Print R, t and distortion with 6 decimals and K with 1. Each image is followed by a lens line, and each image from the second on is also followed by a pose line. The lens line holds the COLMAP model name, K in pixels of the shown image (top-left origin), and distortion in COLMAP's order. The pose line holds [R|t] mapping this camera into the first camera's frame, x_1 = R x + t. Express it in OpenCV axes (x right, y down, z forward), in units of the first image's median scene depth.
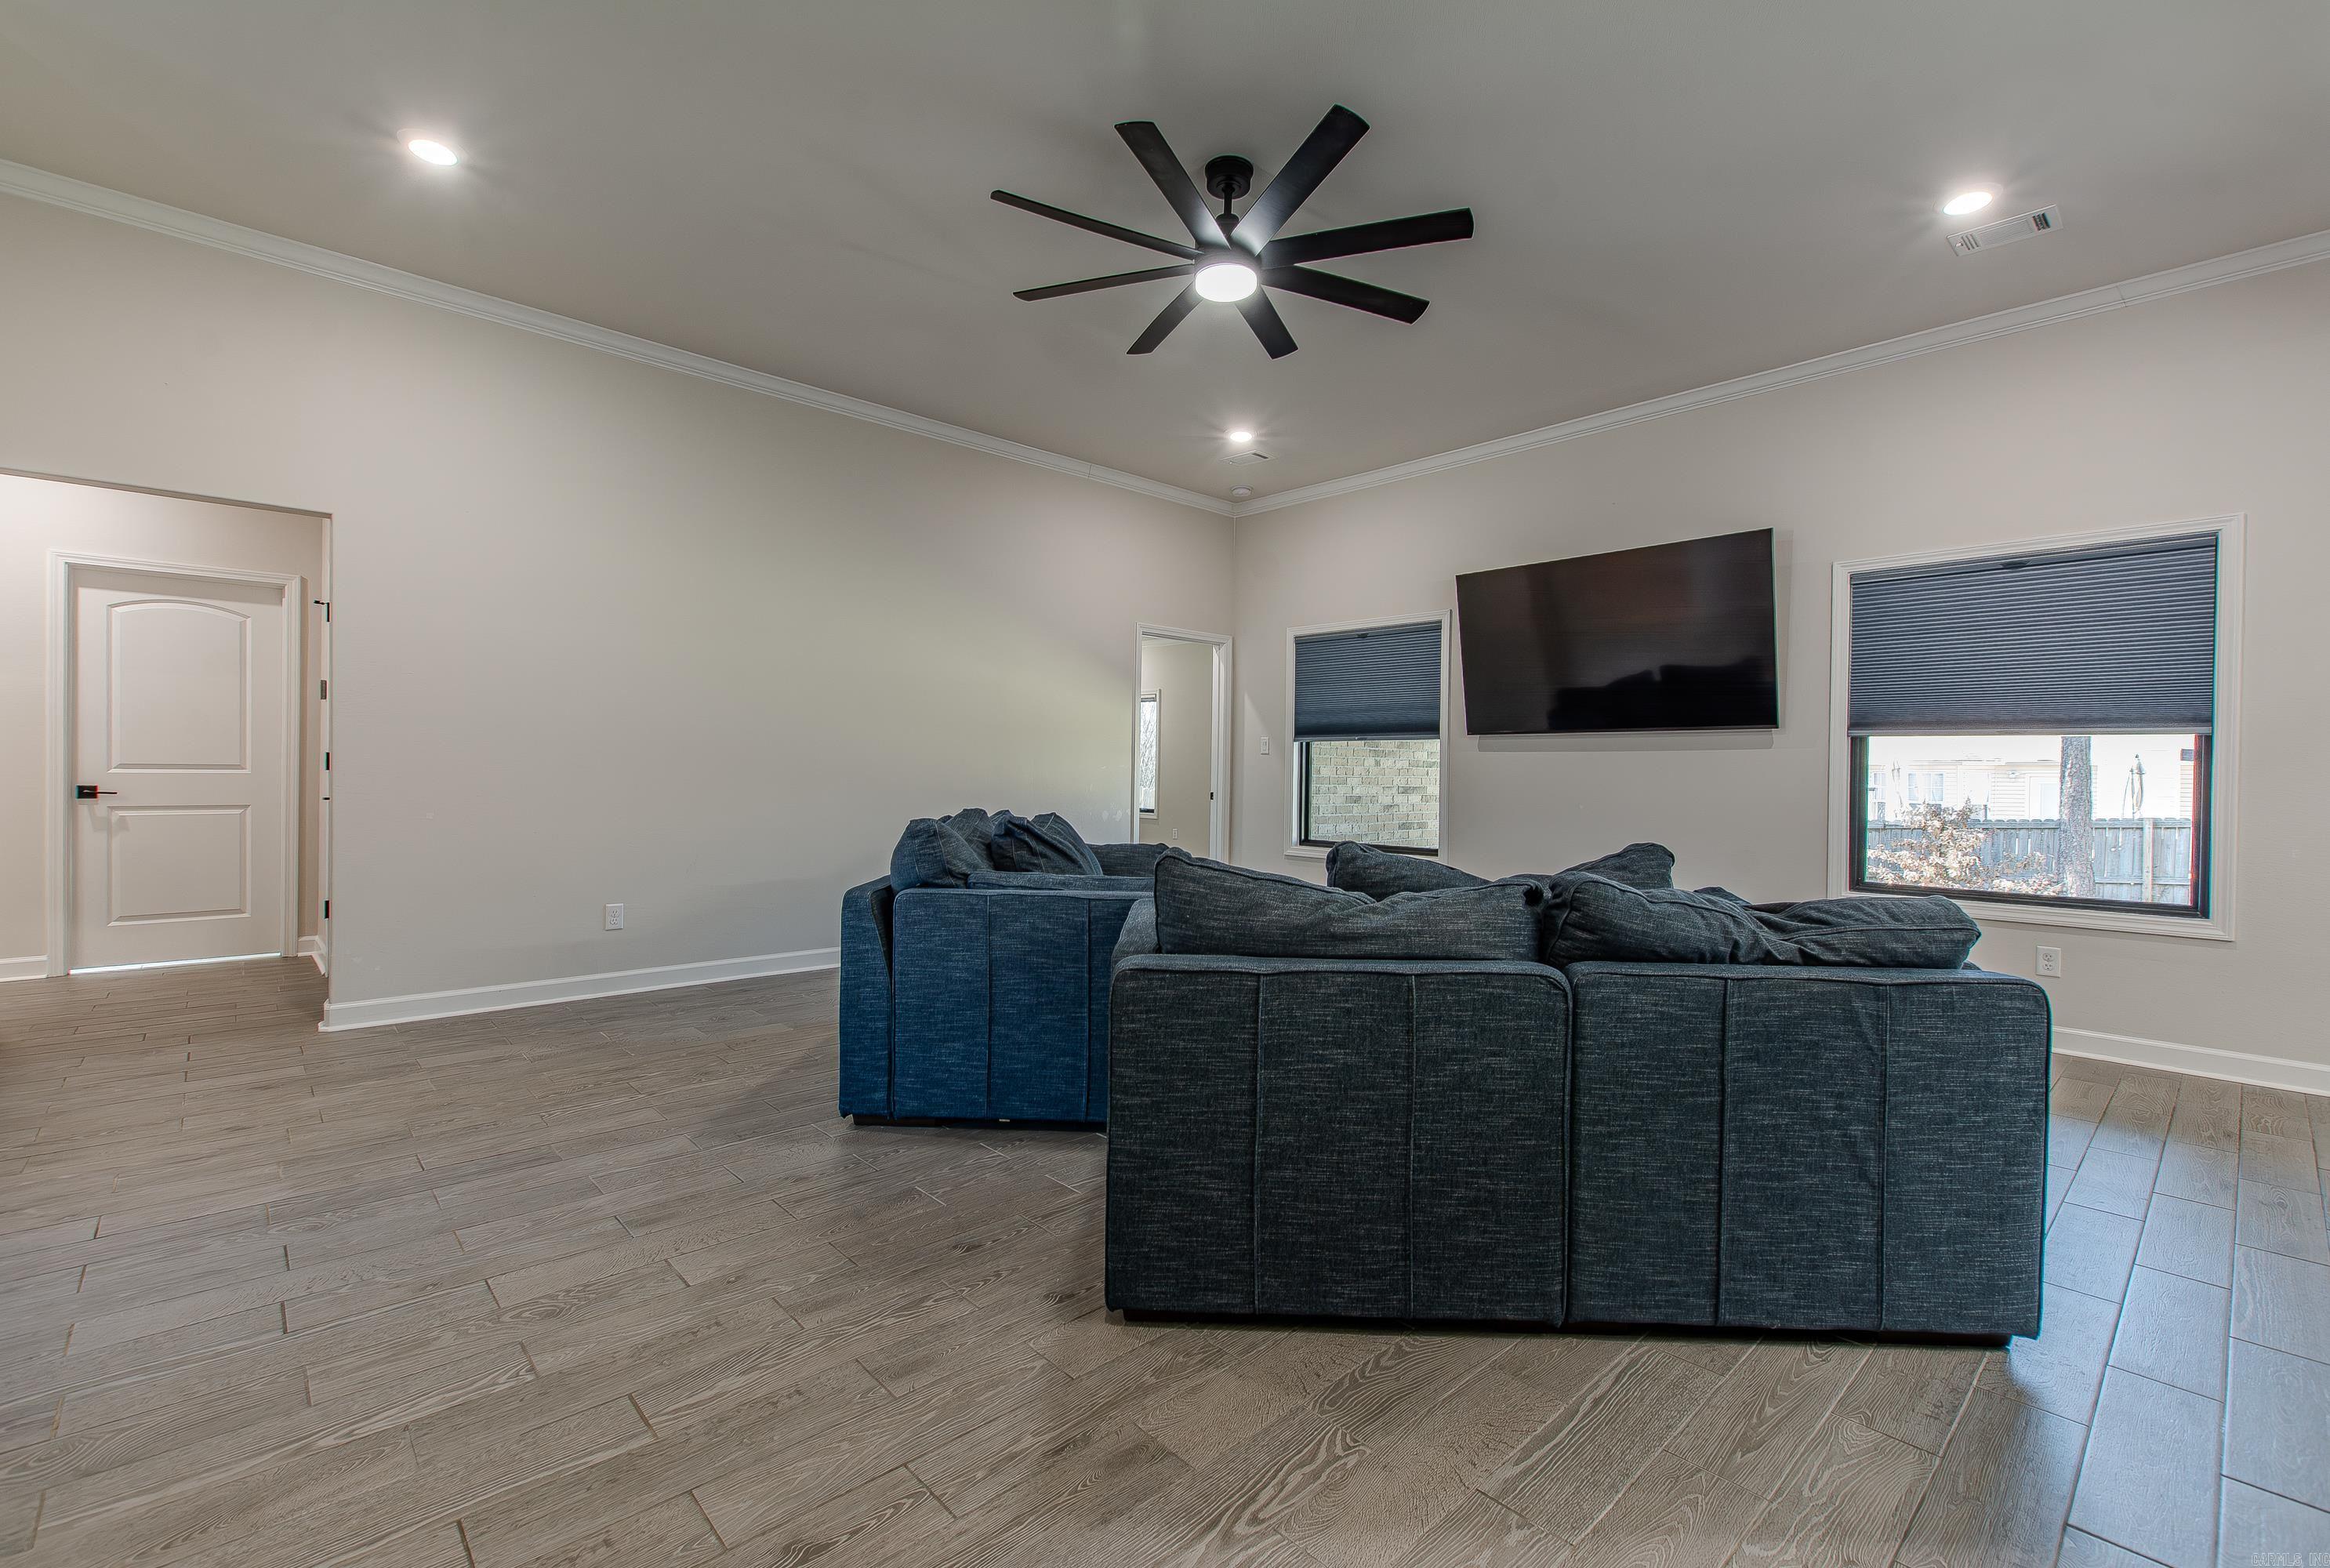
lens RADIAL K [[1018.5, 0, 1165.3], [0, 1018.5, 781.1], [0, 0, 1]] dist [0.004470, -0.002073]
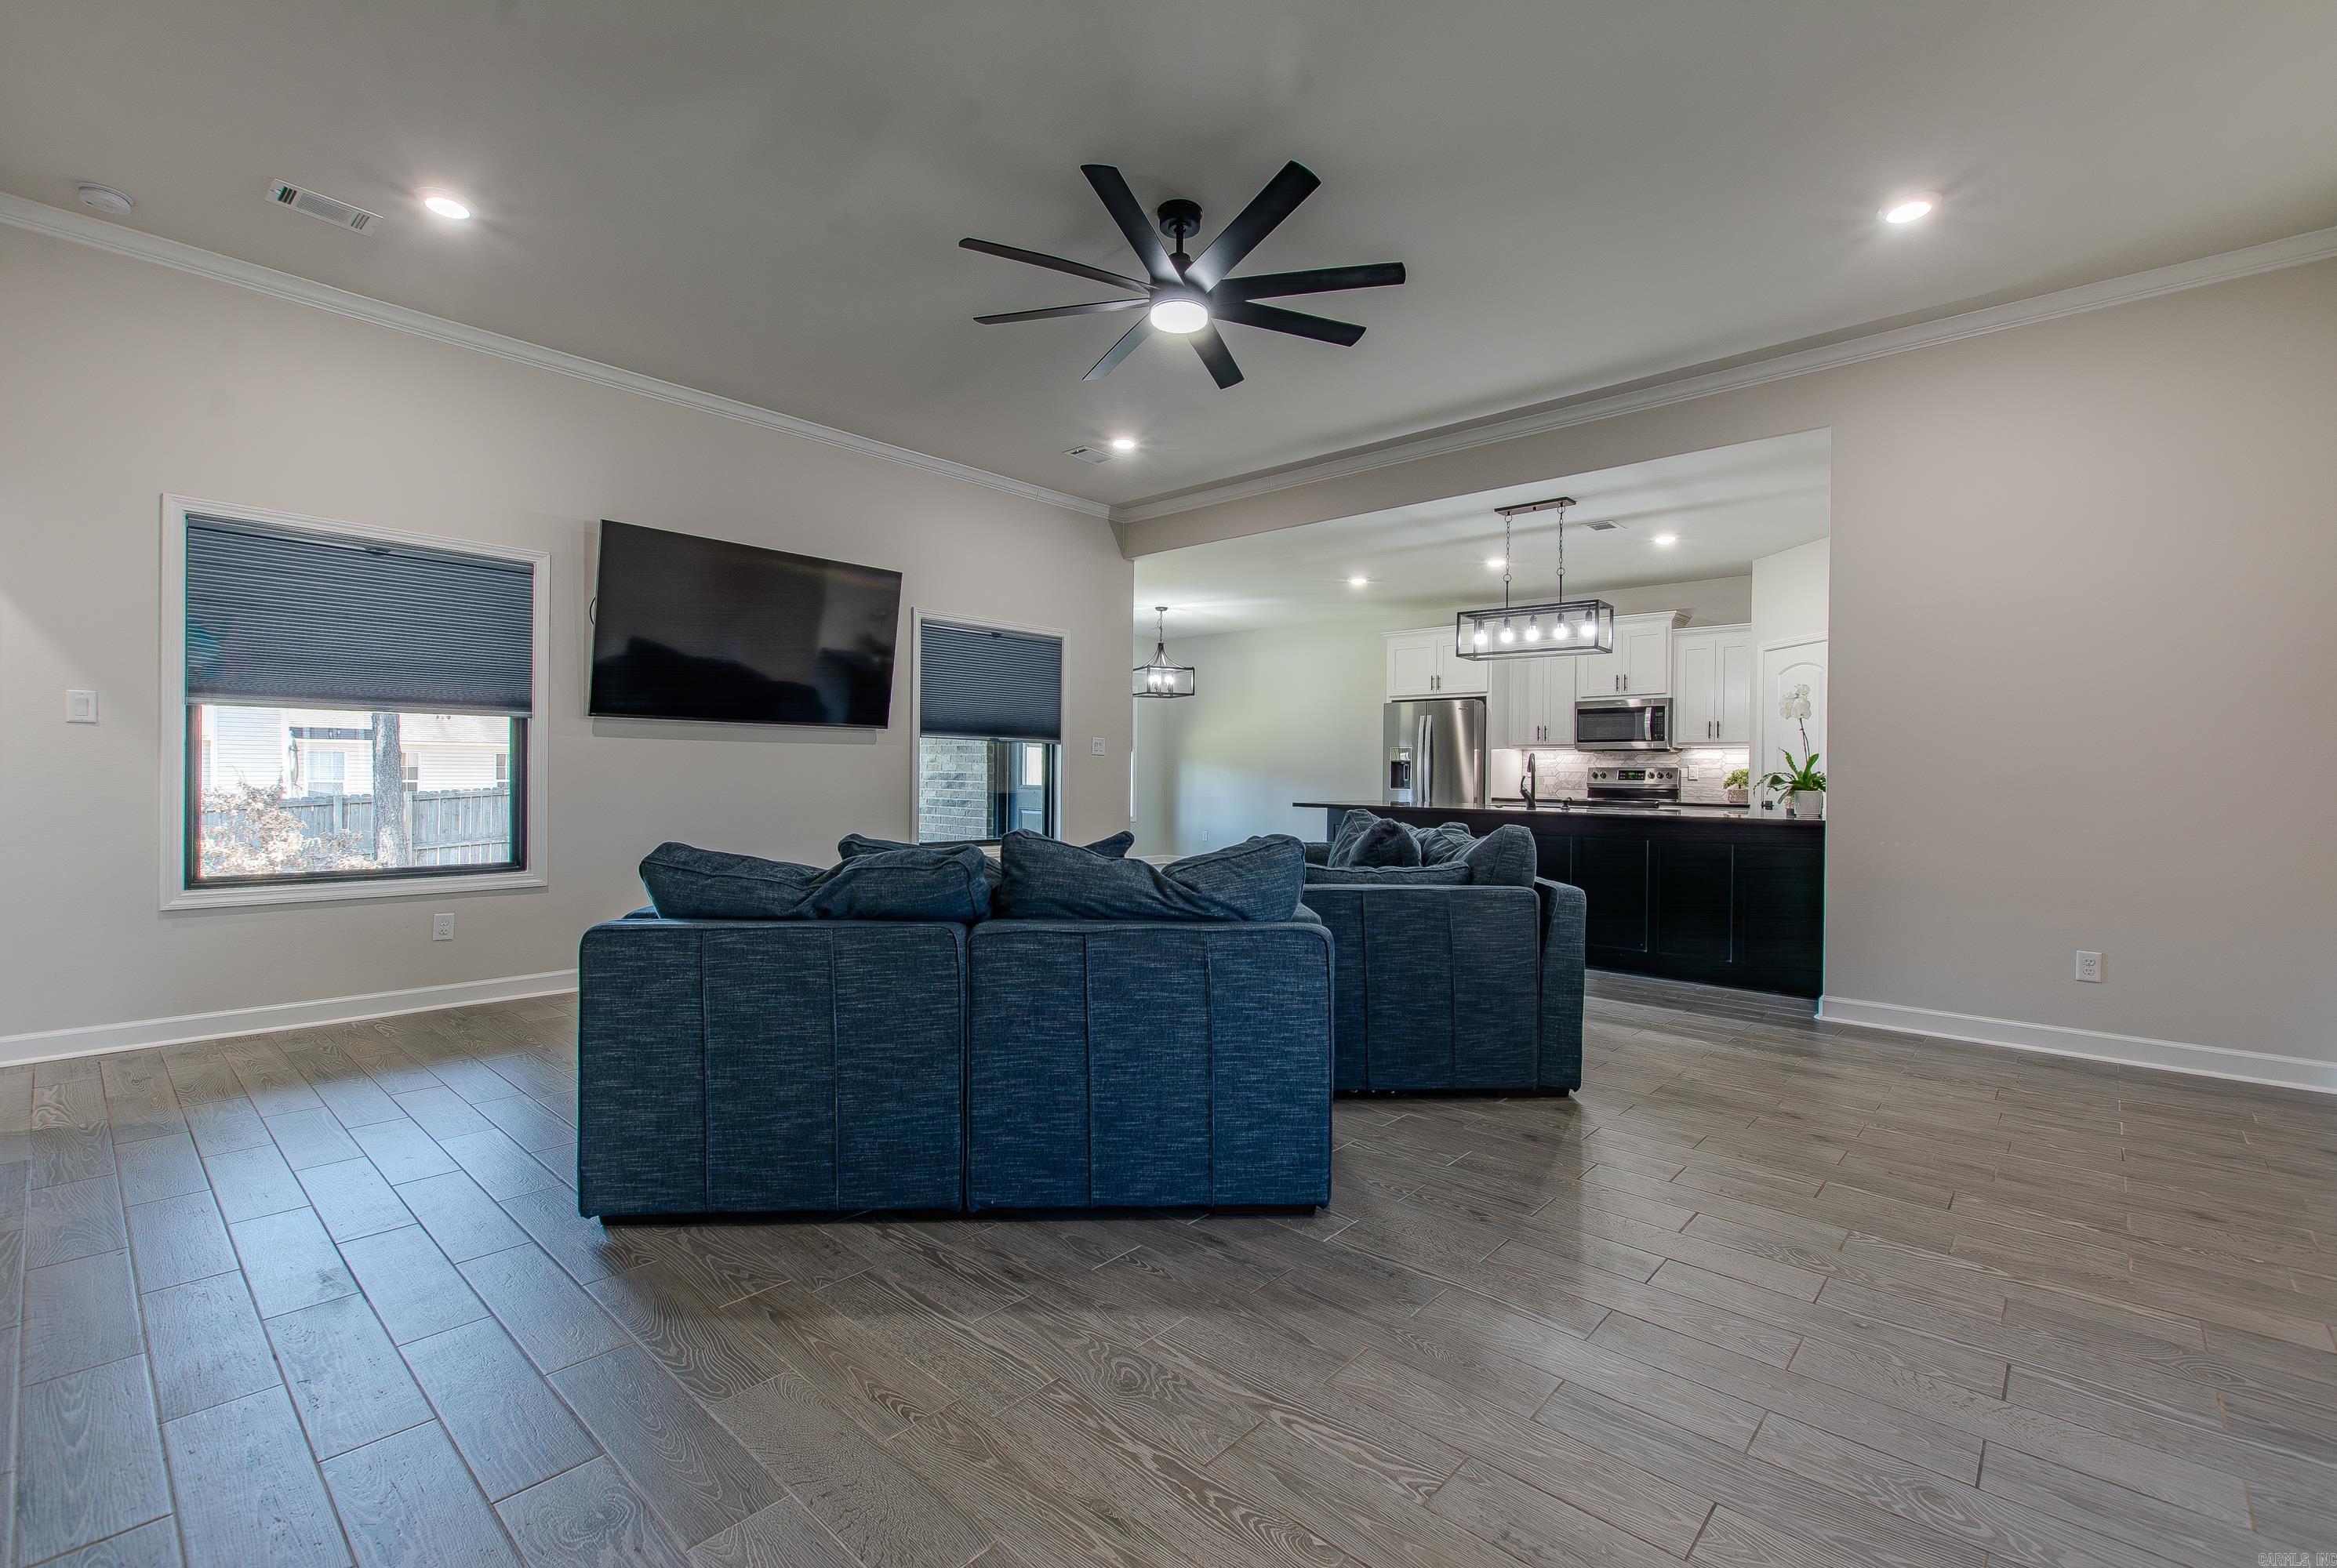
lens RADIAL K [[1021.4, 0, 1177.9], [0, 1021.4, 777.2], [0, 0, 1]] dist [0.004470, -0.002073]
pose [[-0.091714, -0.020048, 0.995584, -0.828145], [-0.005973, 0.999790, 0.019583, -0.021898], [-0.995767, -0.004151, -0.091815, 0.889561]]
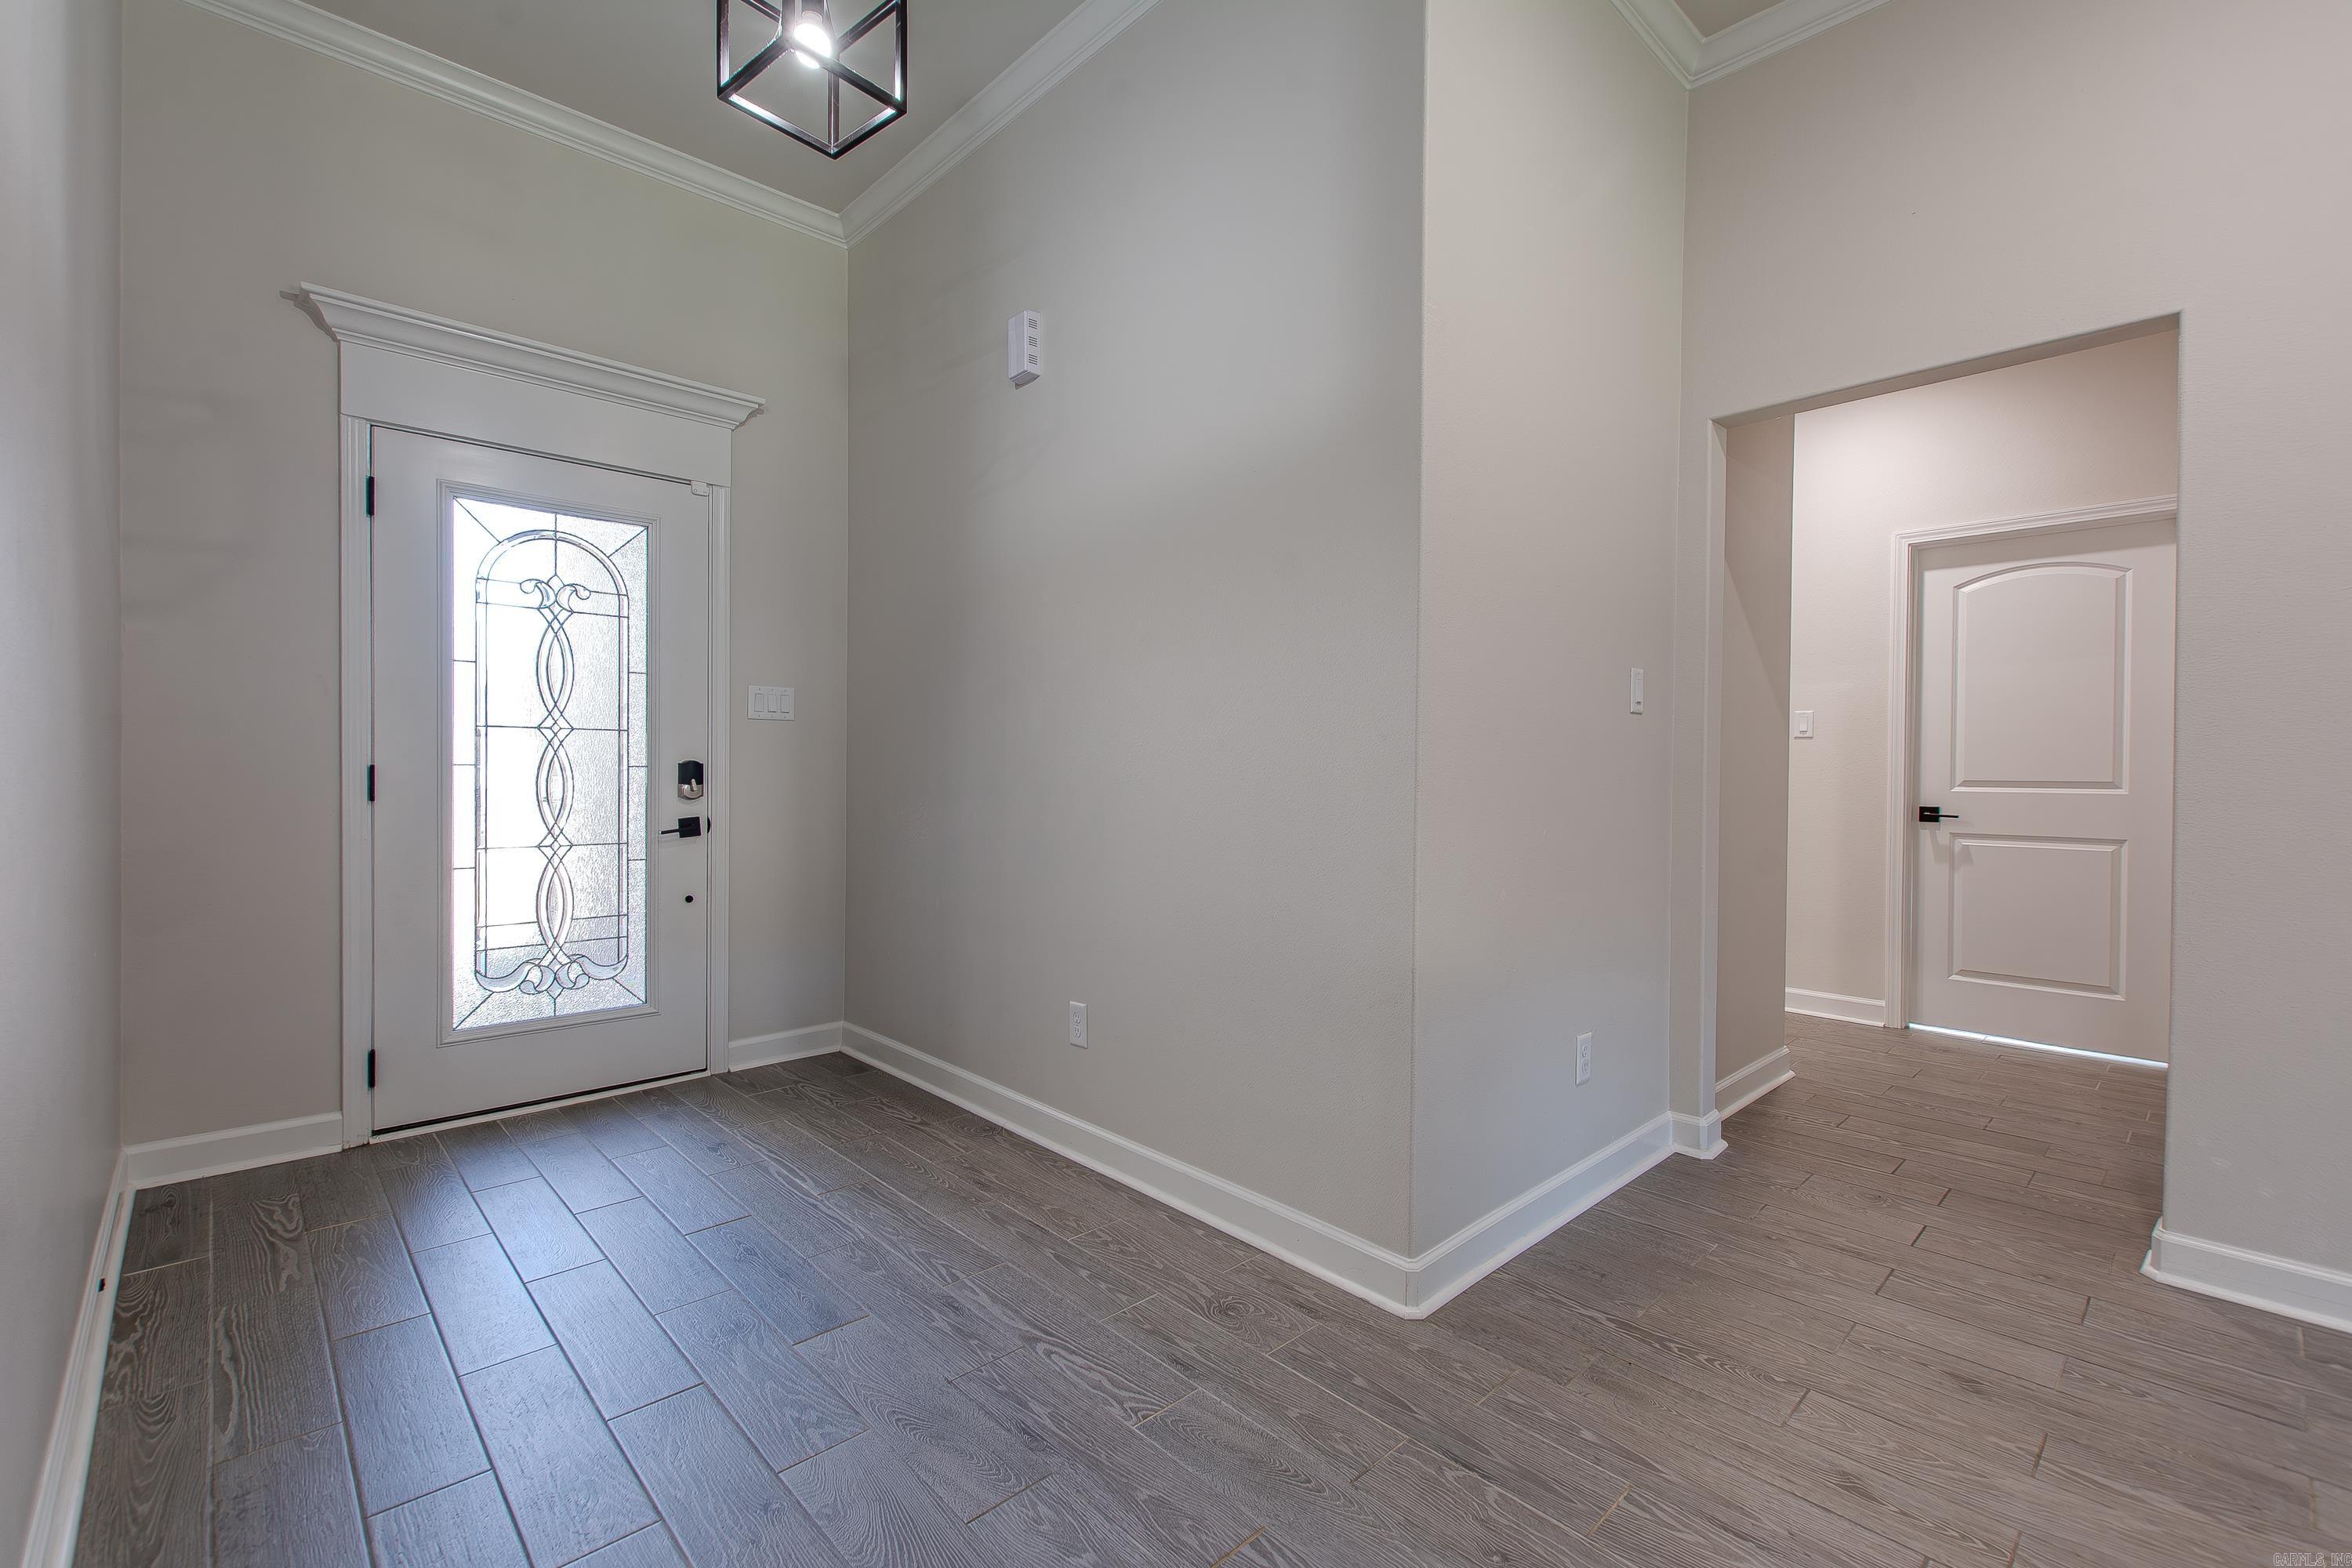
lens RADIAL K [[1014.0, 0, 1181.1], [0, 1014.0, 779.3], [0, 0, 1]] dist [0.006446, -0.003542]
pose [[0.011353, -0.000645, -0.999935, -0.288326], [-0.016360, 0.999866, -0.000831, -0.009022], [0.999802, 0.016368, 0.011341, 0.470610]]
